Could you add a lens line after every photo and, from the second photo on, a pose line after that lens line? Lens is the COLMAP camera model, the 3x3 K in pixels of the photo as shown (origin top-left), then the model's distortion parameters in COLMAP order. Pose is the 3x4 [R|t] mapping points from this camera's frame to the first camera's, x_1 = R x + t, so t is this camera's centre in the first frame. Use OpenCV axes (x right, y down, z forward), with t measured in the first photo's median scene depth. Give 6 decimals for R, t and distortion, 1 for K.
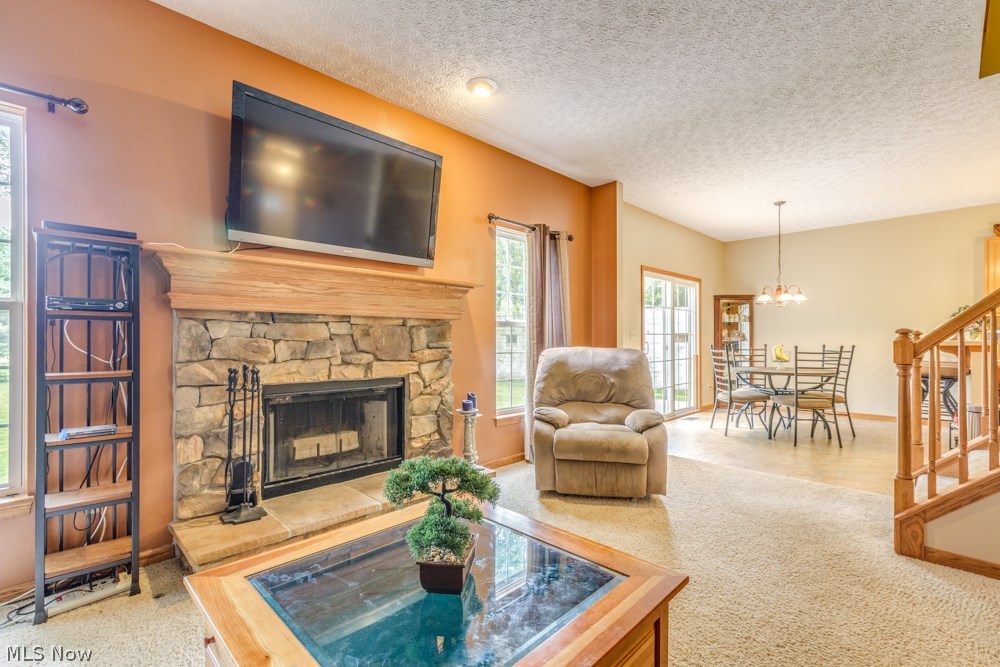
lens RADIAL K [[453.9, 0, 498.0], [0, 453.9, 340.0], [0, 0, 1]] dist [0.001629, 0.000545]
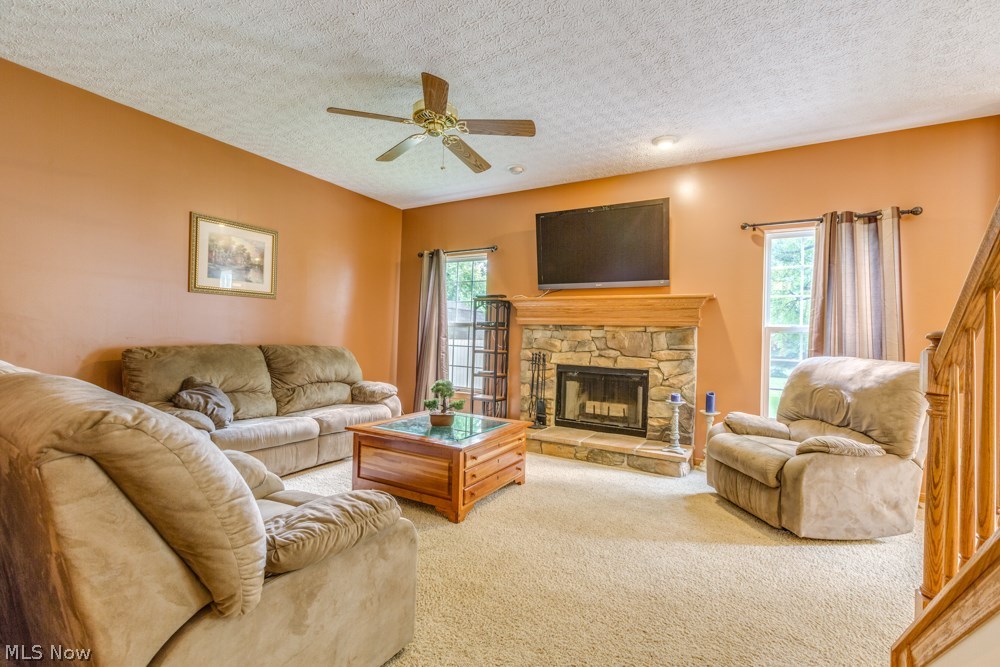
lens RADIAL K [[453.9, 0, 498.1], [0, 453.9, 328.1], [0, 0, 1]] dist [0.001629, 0.000545]
pose [[0.247387, -0.012222, -0.968840, 1.042481], [-0.029957, 0.999346, -0.020256, -0.001905], [0.968454, 0.034035, 0.246859, 0.256718]]
